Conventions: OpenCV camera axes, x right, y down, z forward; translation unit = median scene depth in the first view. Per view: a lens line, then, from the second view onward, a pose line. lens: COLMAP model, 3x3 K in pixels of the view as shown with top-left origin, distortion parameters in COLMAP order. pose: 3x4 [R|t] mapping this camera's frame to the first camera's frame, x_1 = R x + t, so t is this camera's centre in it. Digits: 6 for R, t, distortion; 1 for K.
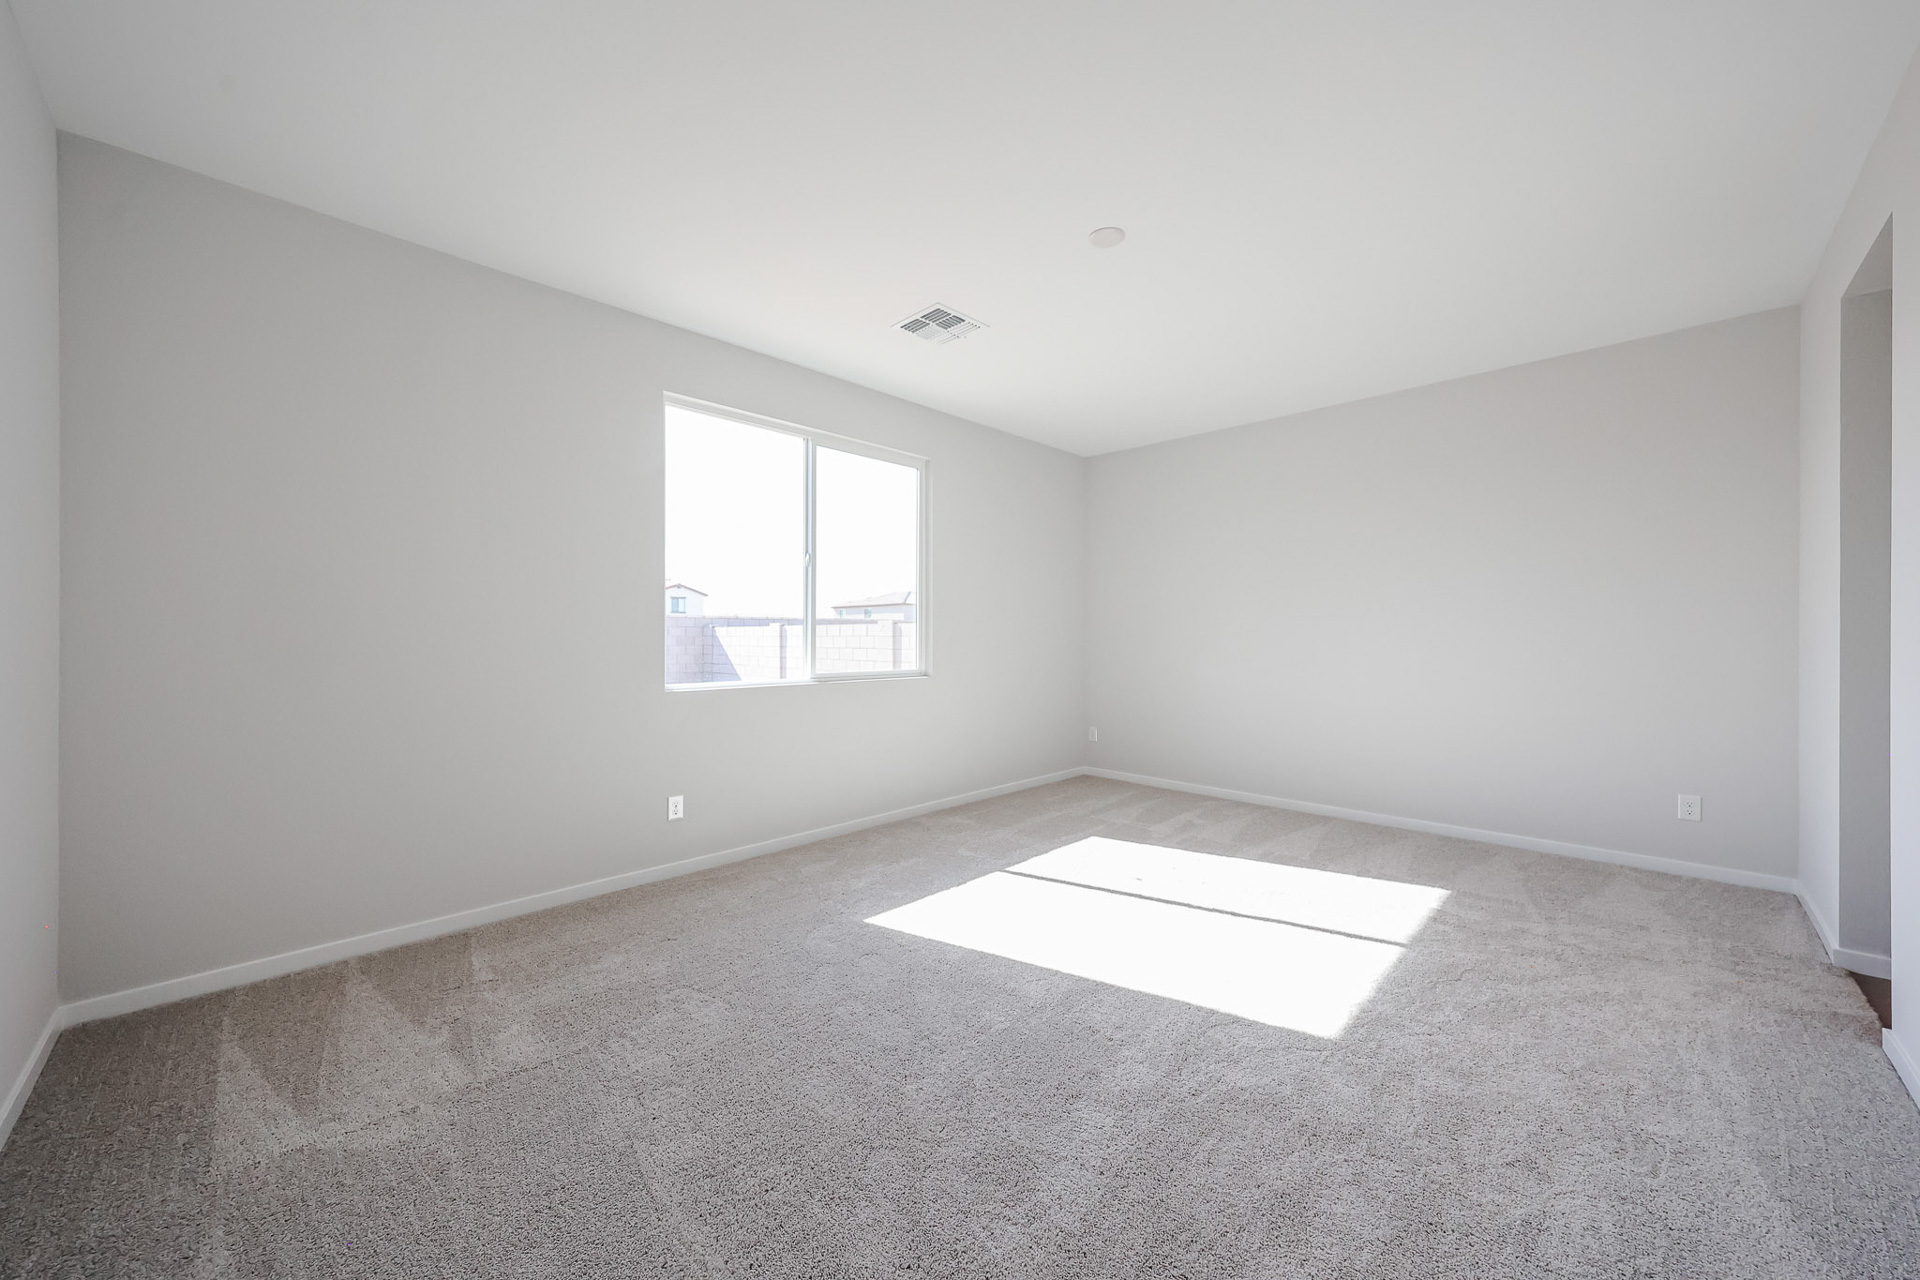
lens RADIAL K [[695.8, 0, 962.8], [0, 695.8, 638.5], [0, 0, 1]] dist [0.000635, -0.000155]
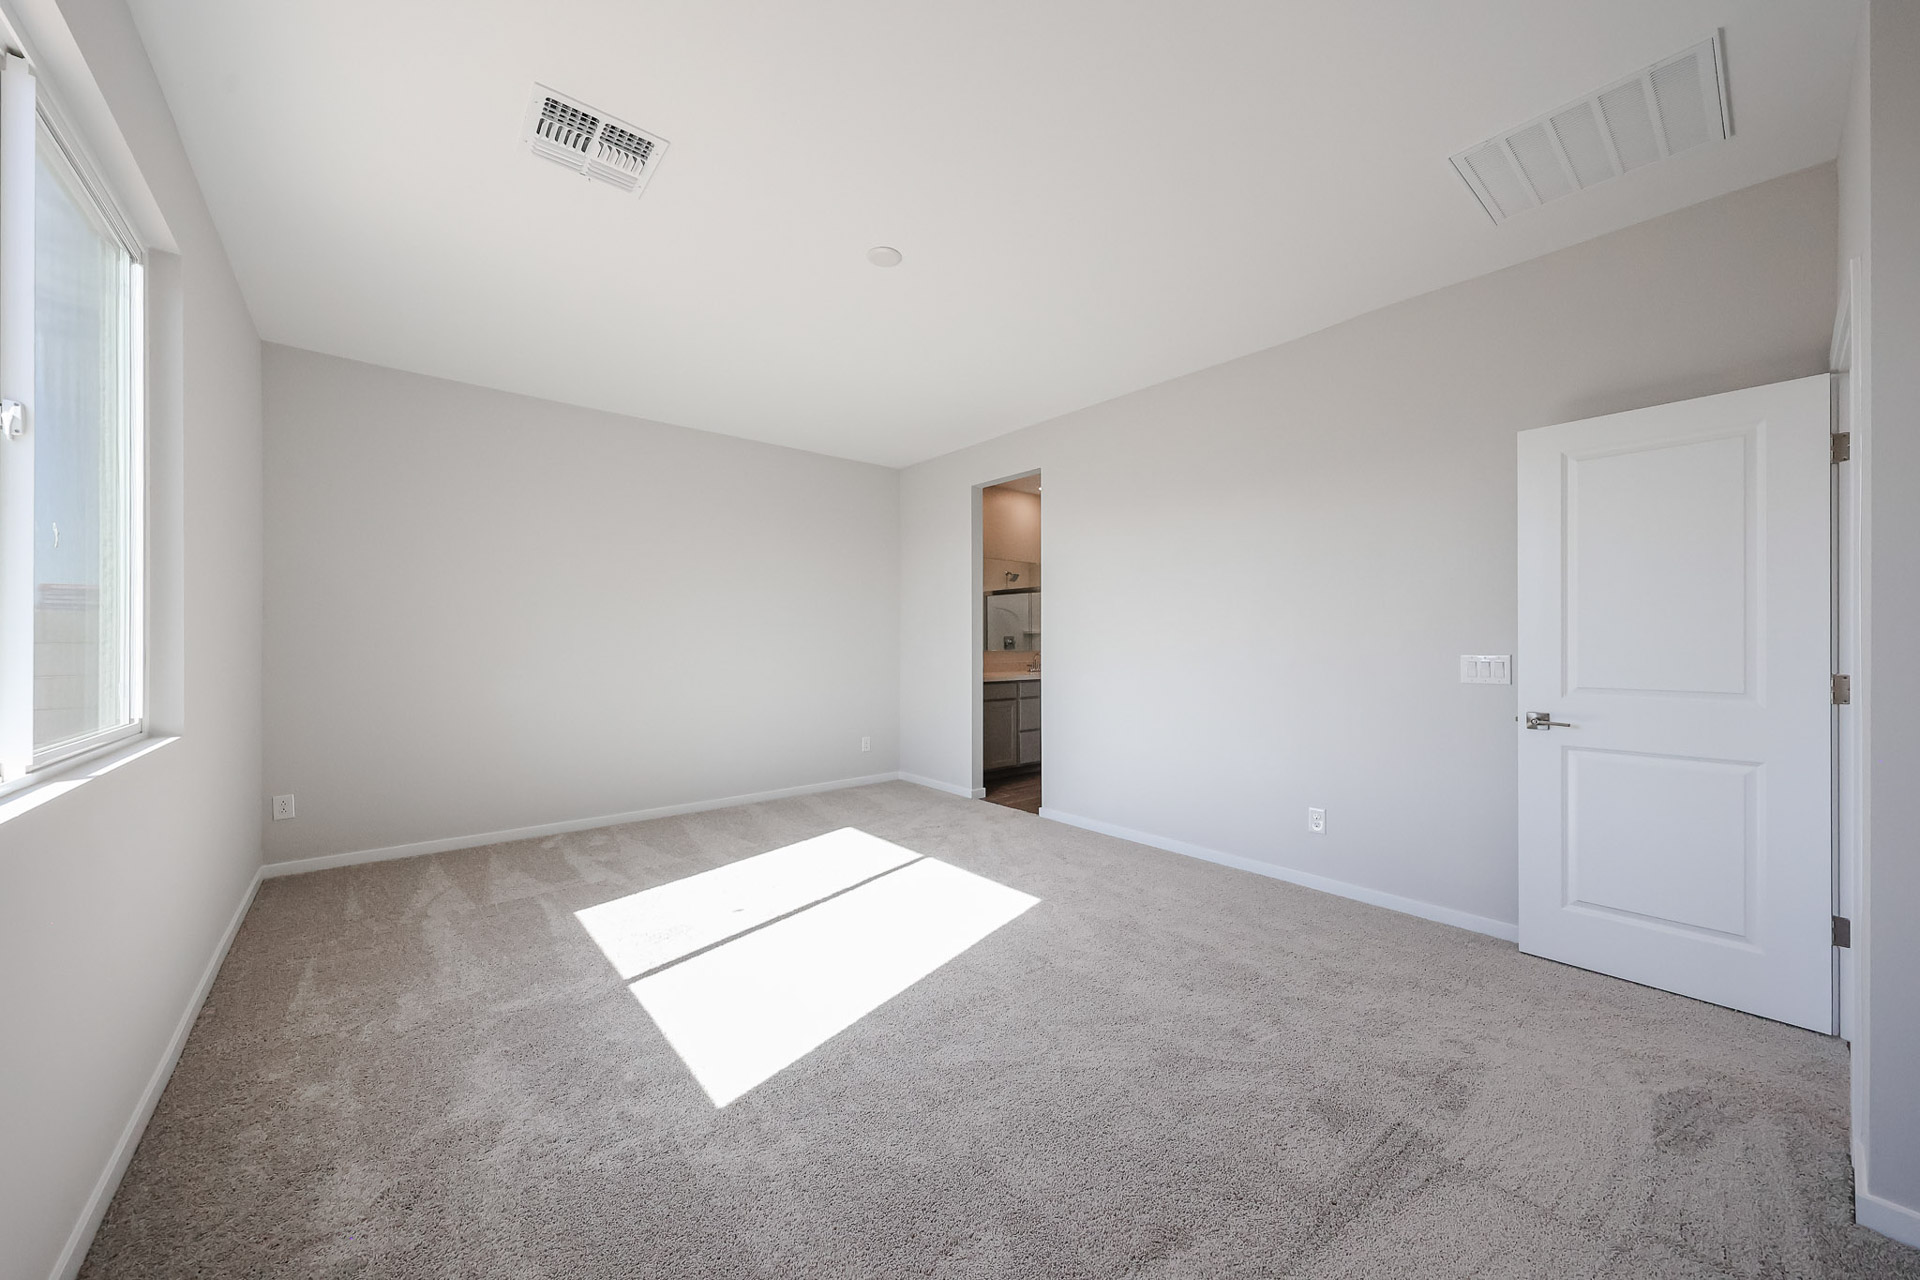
lens RADIAL K [[695.8, 0, 962.8], [0, 695.8, 638.5], [0, 0, 1]] dist [0.000635, -0.000155]
pose [[0.087747, 0.006624, 0.996121, -0.763754], [0.006824, 0.999950, -0.007250, -0.000686], [-0.996119, 0.007434, 0.087698, 0.758288]]
